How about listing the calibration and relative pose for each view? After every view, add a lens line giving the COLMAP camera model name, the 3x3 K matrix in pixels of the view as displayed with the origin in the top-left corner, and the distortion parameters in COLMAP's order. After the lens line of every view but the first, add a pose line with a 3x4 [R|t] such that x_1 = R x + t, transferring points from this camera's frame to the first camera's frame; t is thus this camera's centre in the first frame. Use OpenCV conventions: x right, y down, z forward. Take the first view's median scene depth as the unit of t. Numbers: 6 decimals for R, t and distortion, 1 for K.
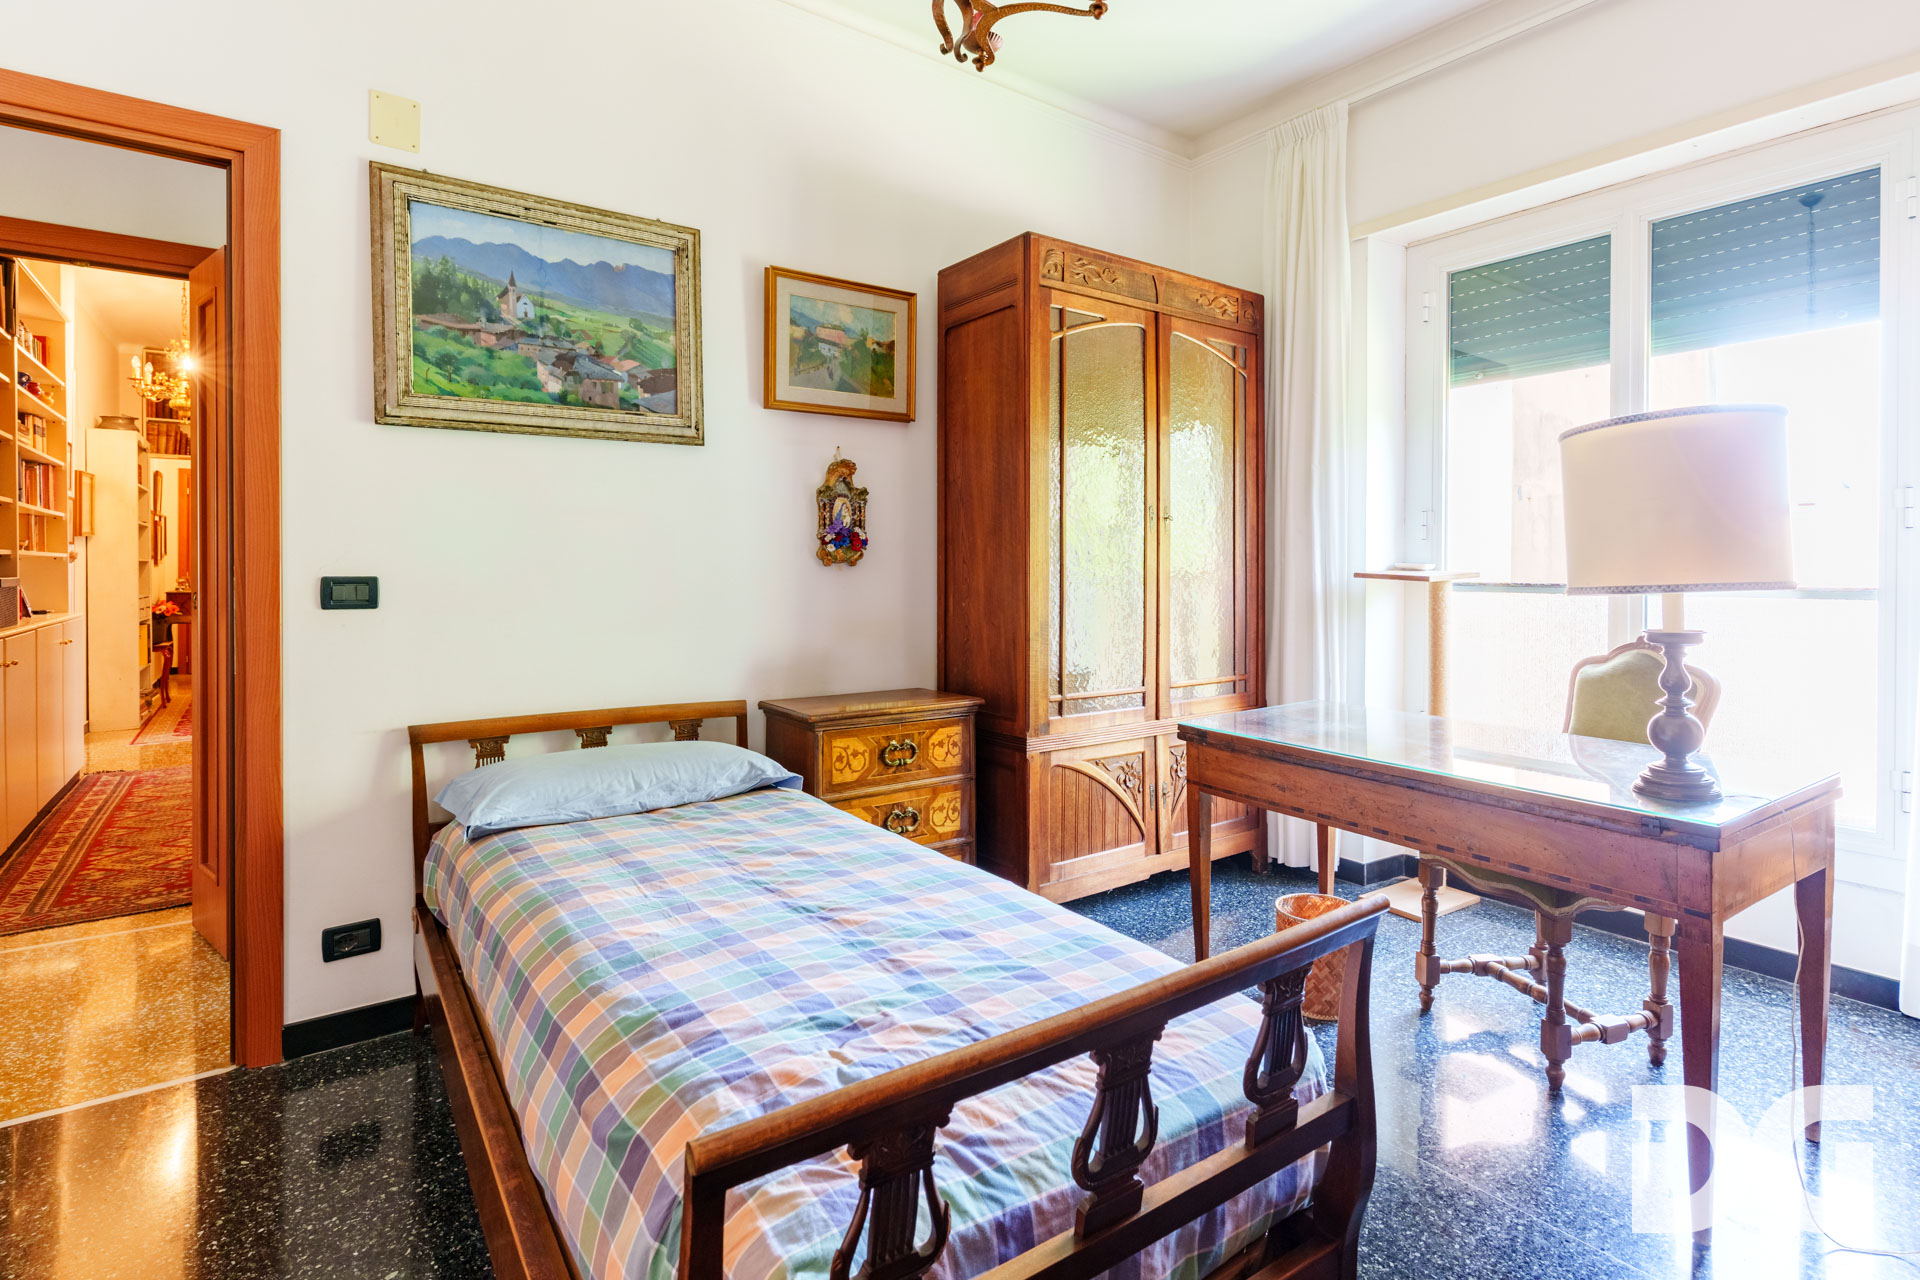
lens RADIAL K [[939.2, 0, 949.3], [0, 939.2, 577.6], [0, 0, 1]] dist [0.005896, 0.000306]
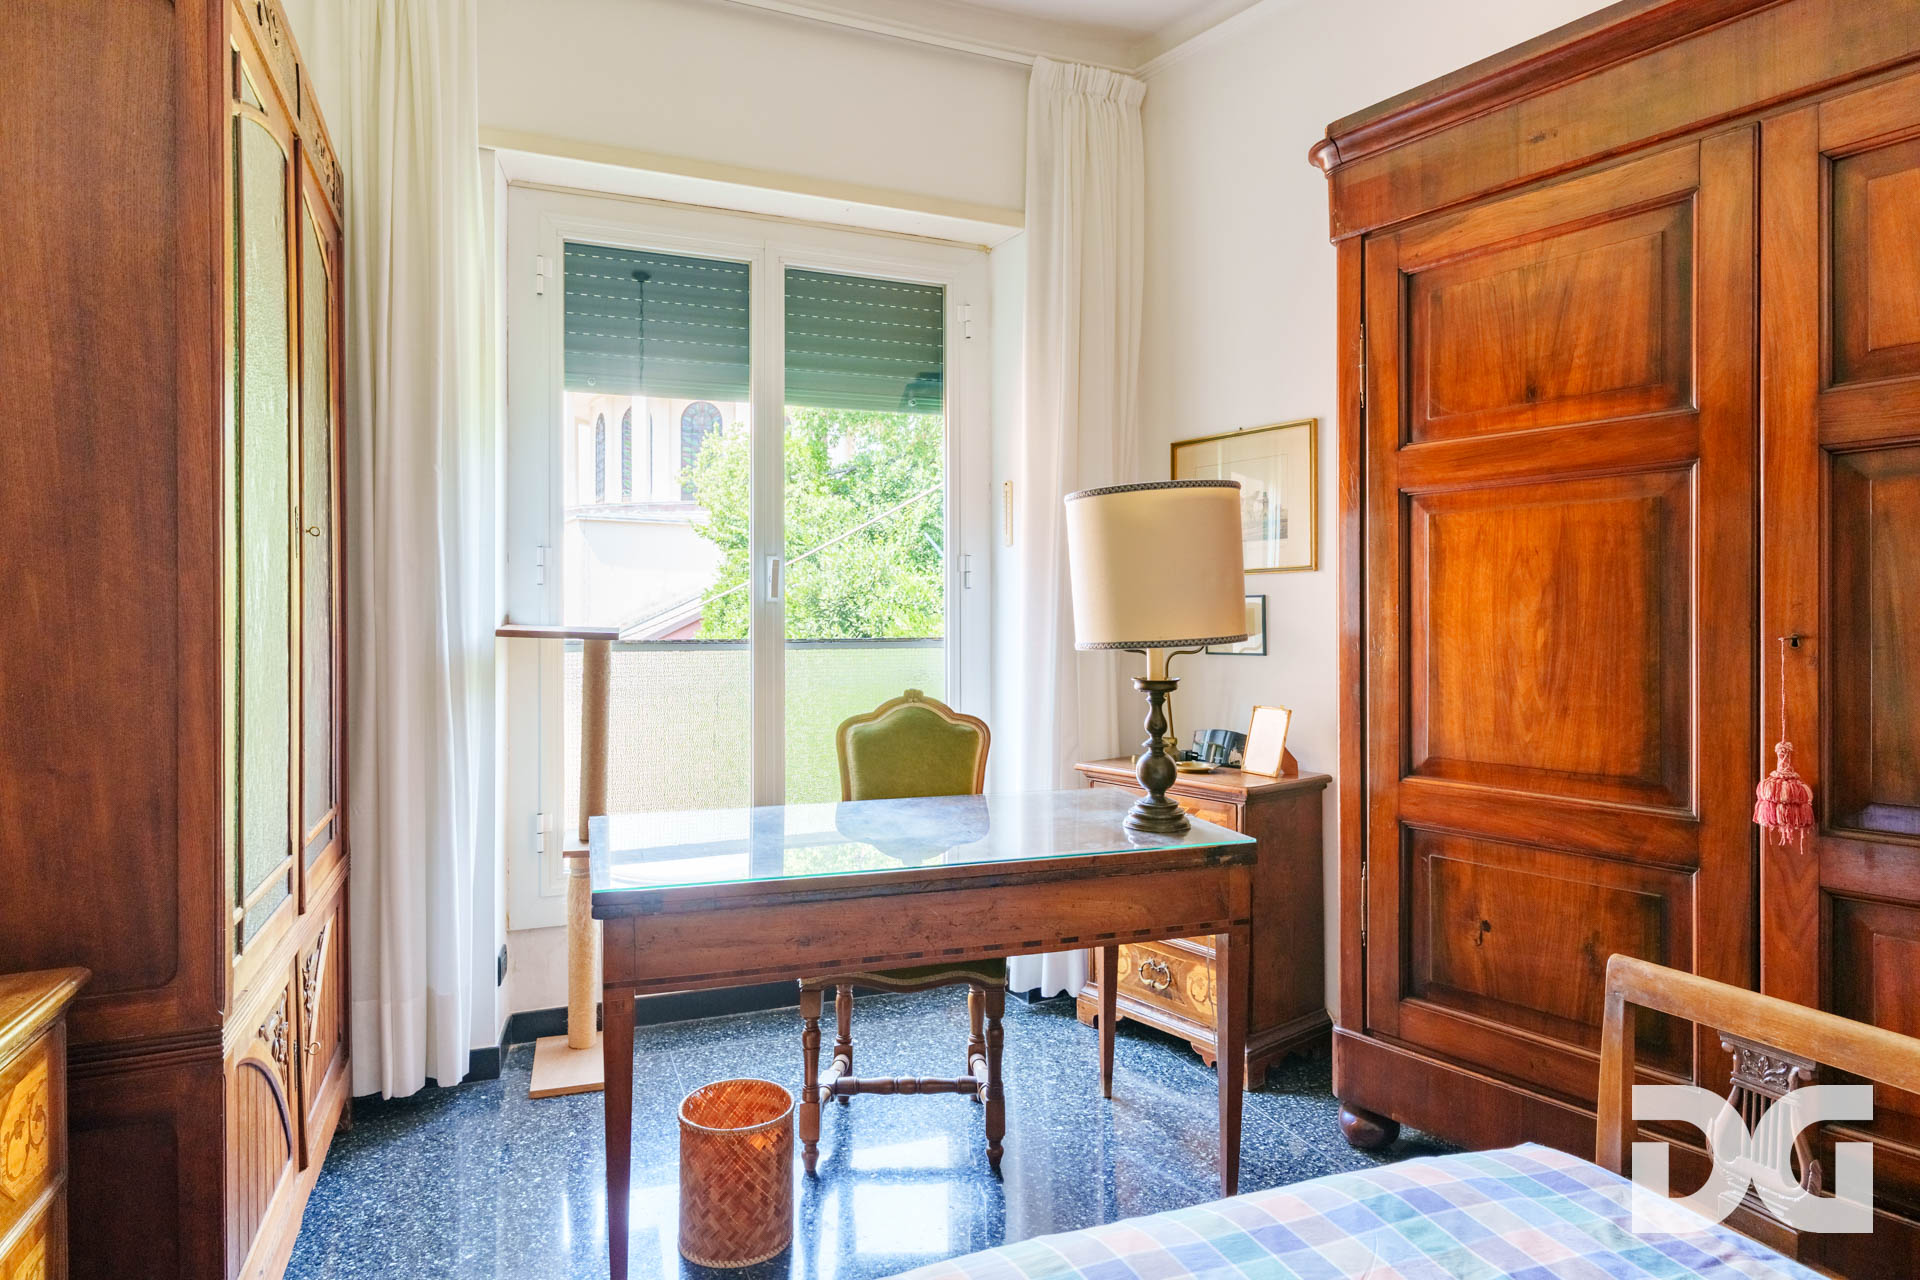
lens RADIAL K [[1117.0, 0, 941.1], [0, 1117.0, 621.5], [0, 0, 1]] dist [0.001887, 0.001771]
pose [[0.229683, -0.004705, 0.973254, -0.346927], [0.016131, 0.999869, 0.001027, -0.008127], [-0.973132, 0.015464, 0.229728, 0.583203]]
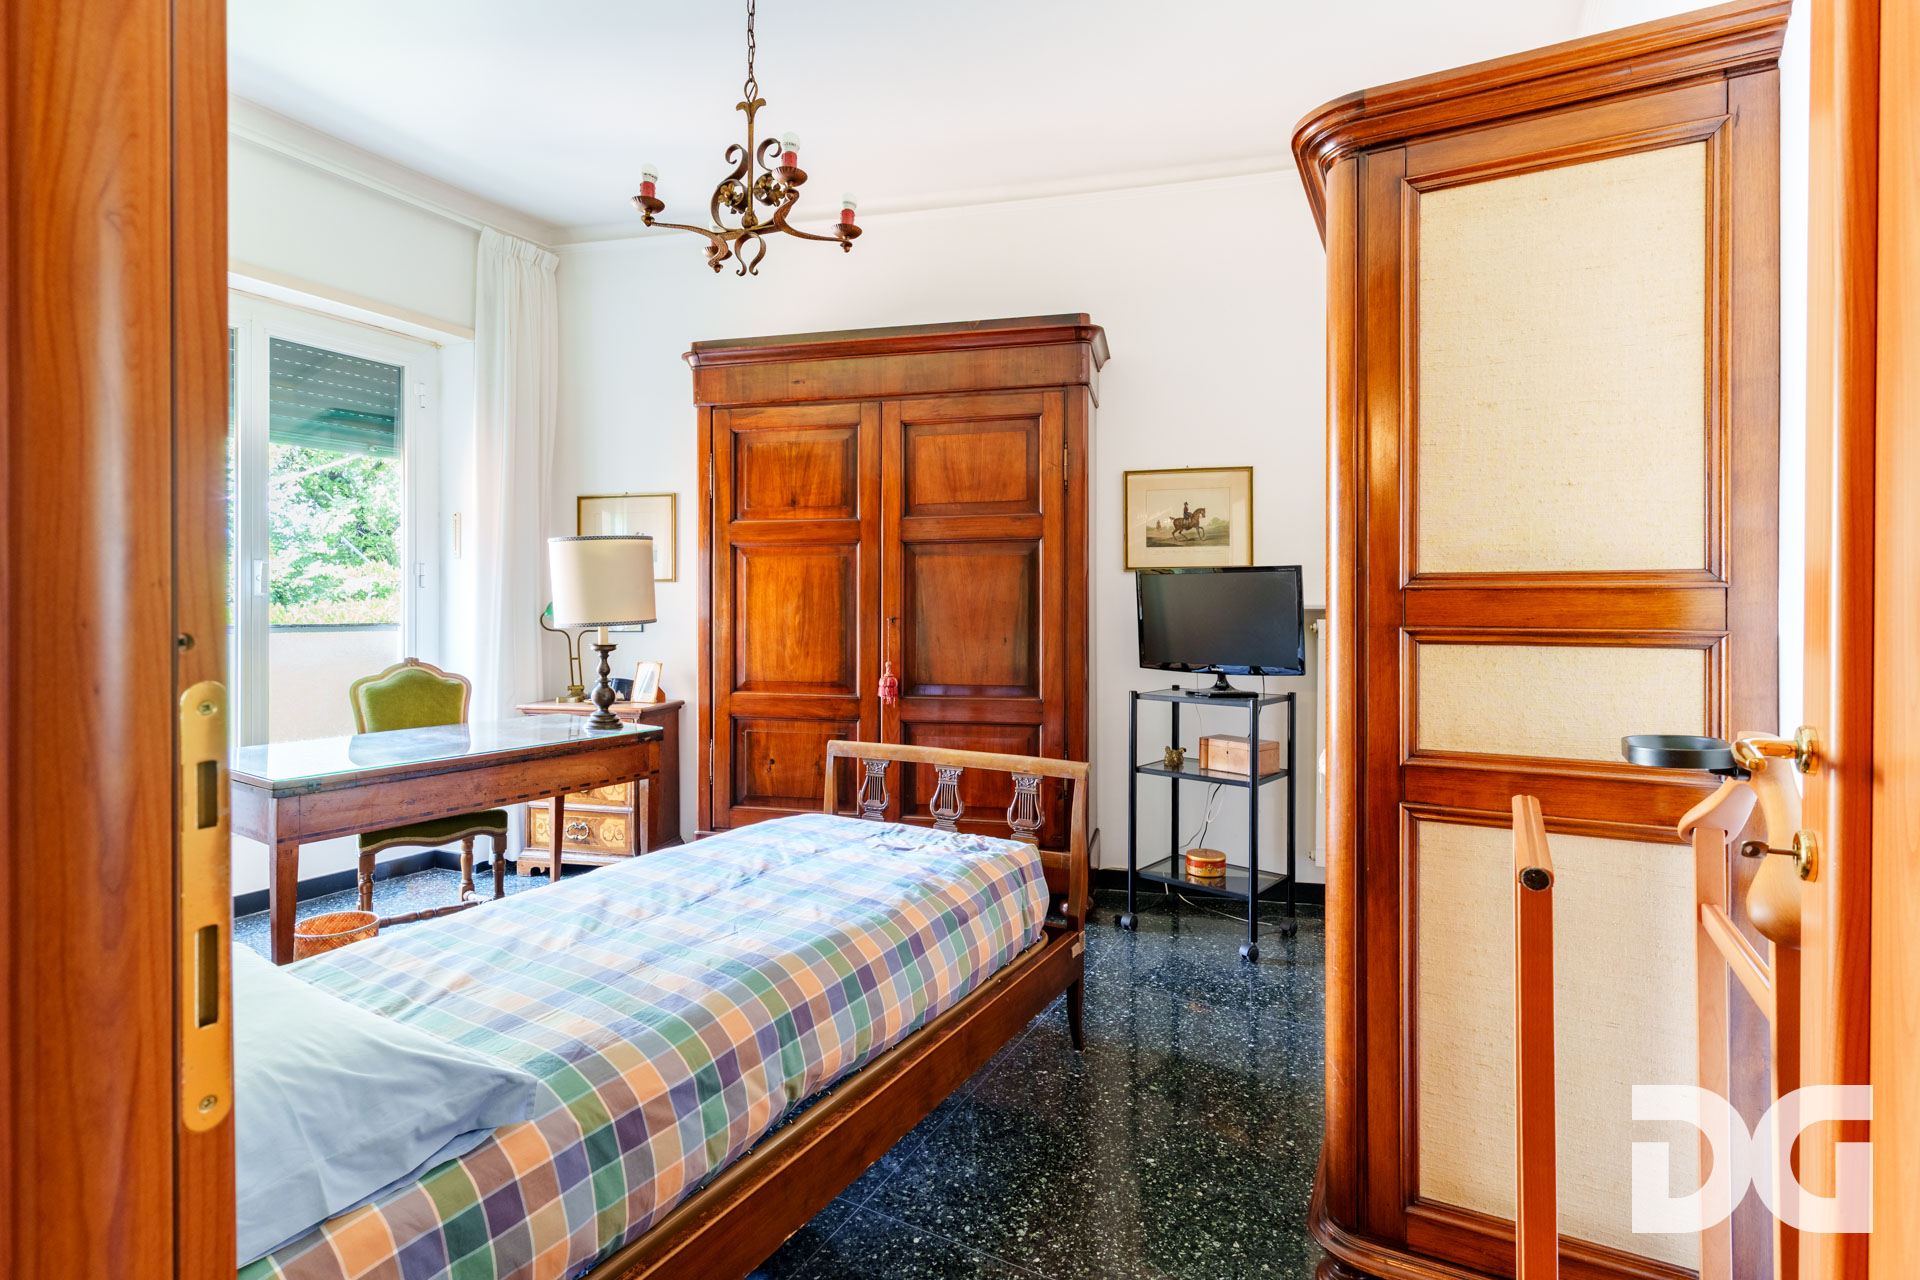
lens RADIAL K [[952.6, 0, 991.5], [0, 952.6, 608.3], [0, 0, 1]] dist [0.002649, 0.000191]
pose [[-0.471426, -0.002086, 0.881903, -0.838440], [0.009469, 0.999928, 0.007427, -0.013380], [-0.881855, 0.011852, -0.471372, 0.755606]]
